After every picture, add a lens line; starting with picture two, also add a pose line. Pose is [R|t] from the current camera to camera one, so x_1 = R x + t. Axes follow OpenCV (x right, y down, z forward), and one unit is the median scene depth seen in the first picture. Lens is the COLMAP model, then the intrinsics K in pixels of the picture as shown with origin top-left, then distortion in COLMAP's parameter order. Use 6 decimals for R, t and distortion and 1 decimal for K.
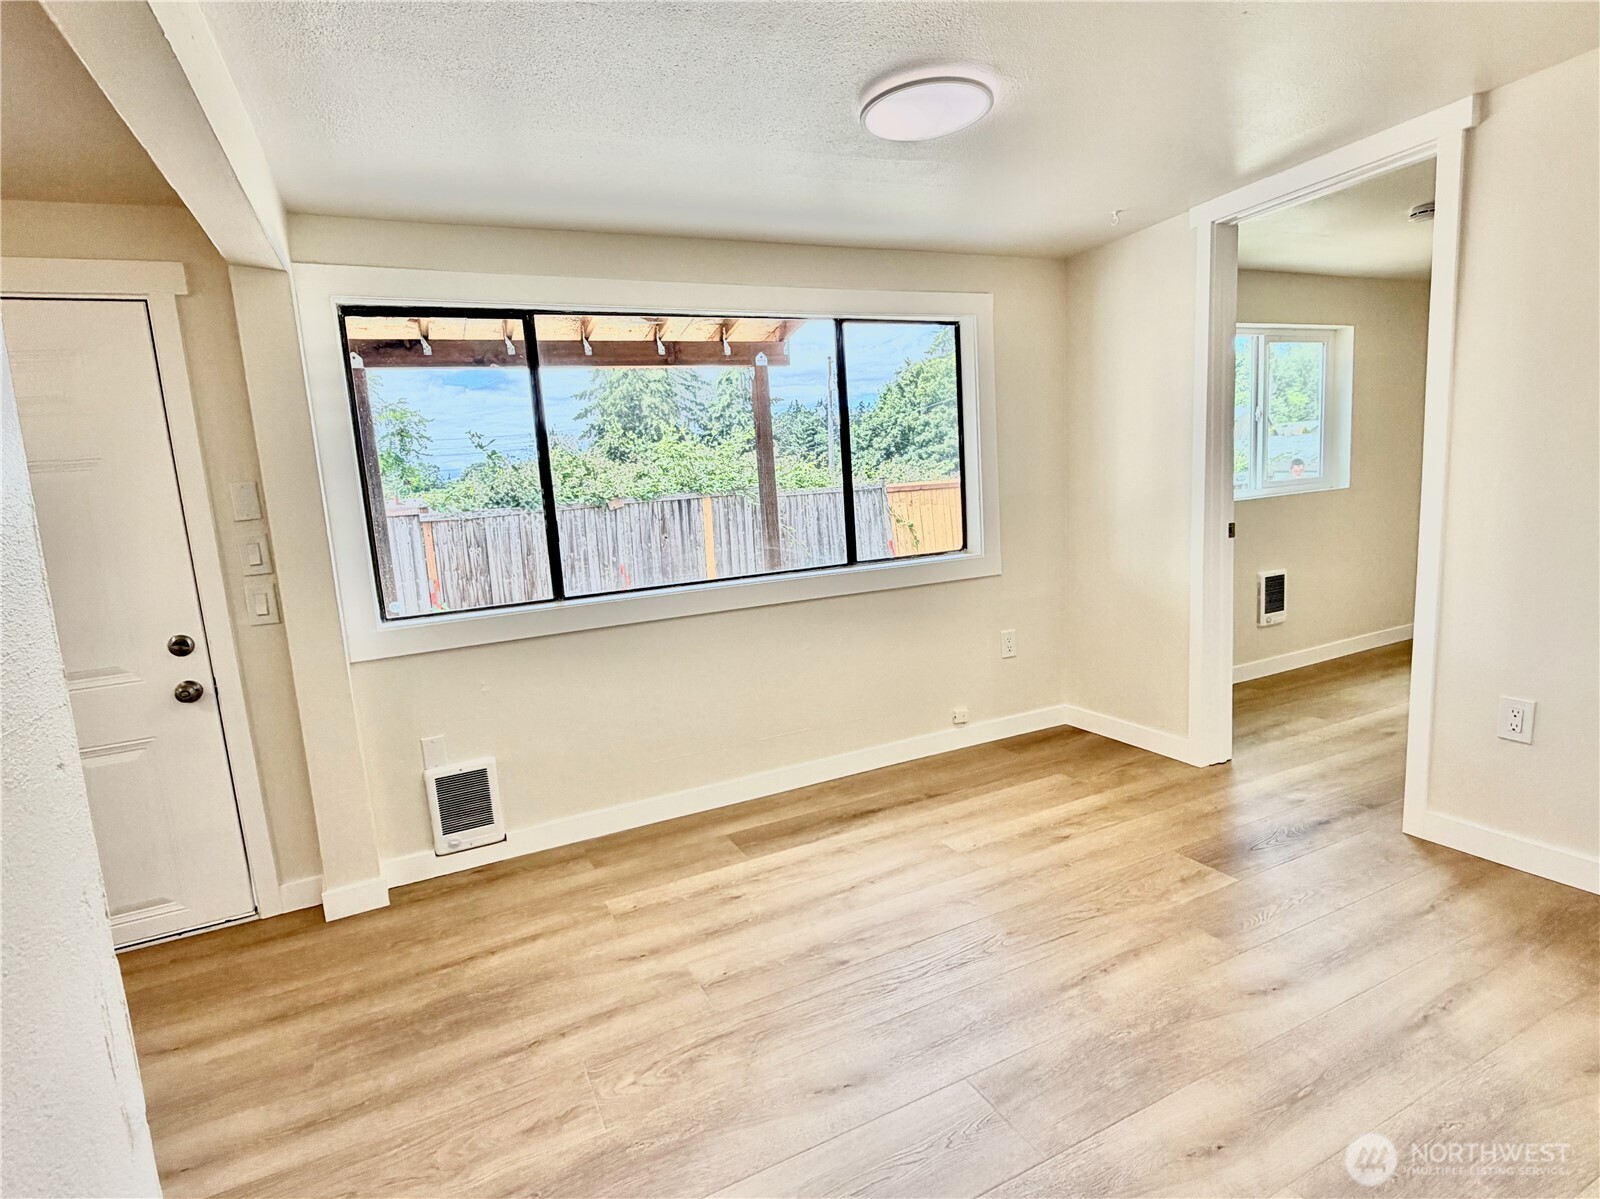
lens RADIAL K [[814.8, 0, 794.2], [0, 814.8, 602.7], [0, 0, 1]] dist [-0.002164, 0.002036]
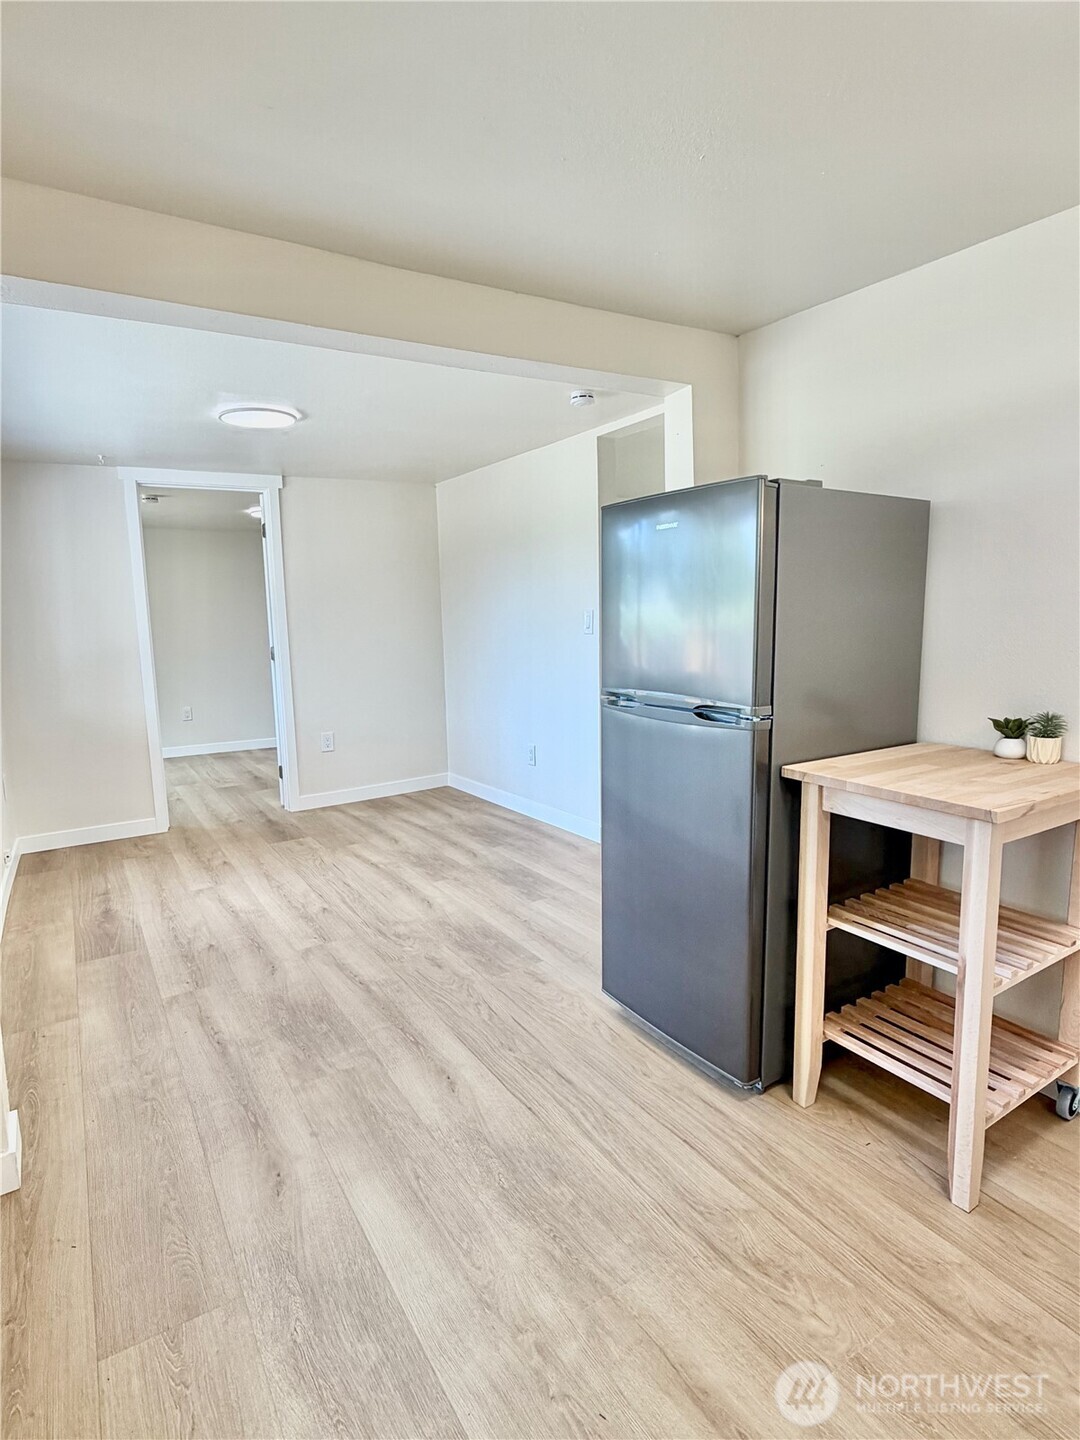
lens RADIAL K [[772.5, 0, 543.8], [0, 772.5, 727.6], [0, 0, 1]] dist [-0.004262, 0.002774]
pose [[-0.113129, -0.067415, 0.991291, -1.187471], [0.181183, 0.979567, 0.087295, 0.016892], [-0.976921, 0.189481, -0.098603, 0.503018]]
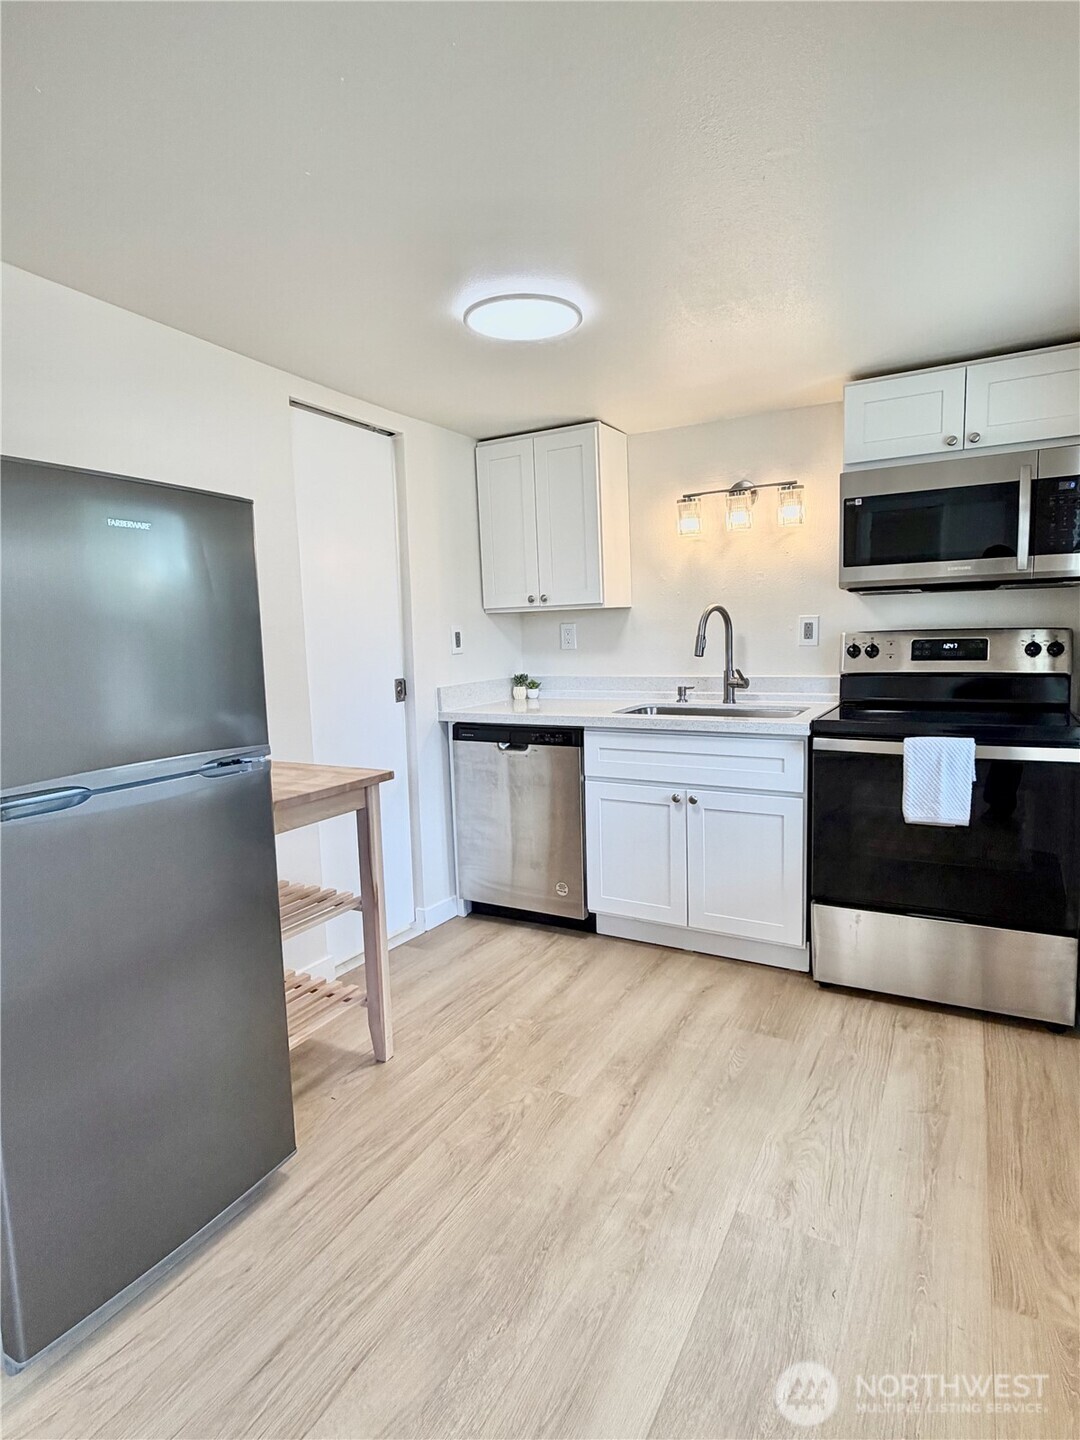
lens RADIAL K [[772.5, 0, 543.8], [0, 772.5, 718.9], [0, 0, 1]] dist [-0.004262, 0.002774]
pose [[-0.805195, 0.166756, -0.569081, -0.386960], [-0.001429, 0.959100, 0.283064, -0.105827], [0.593008, 0.228735, -0.772025, 0.864069]]
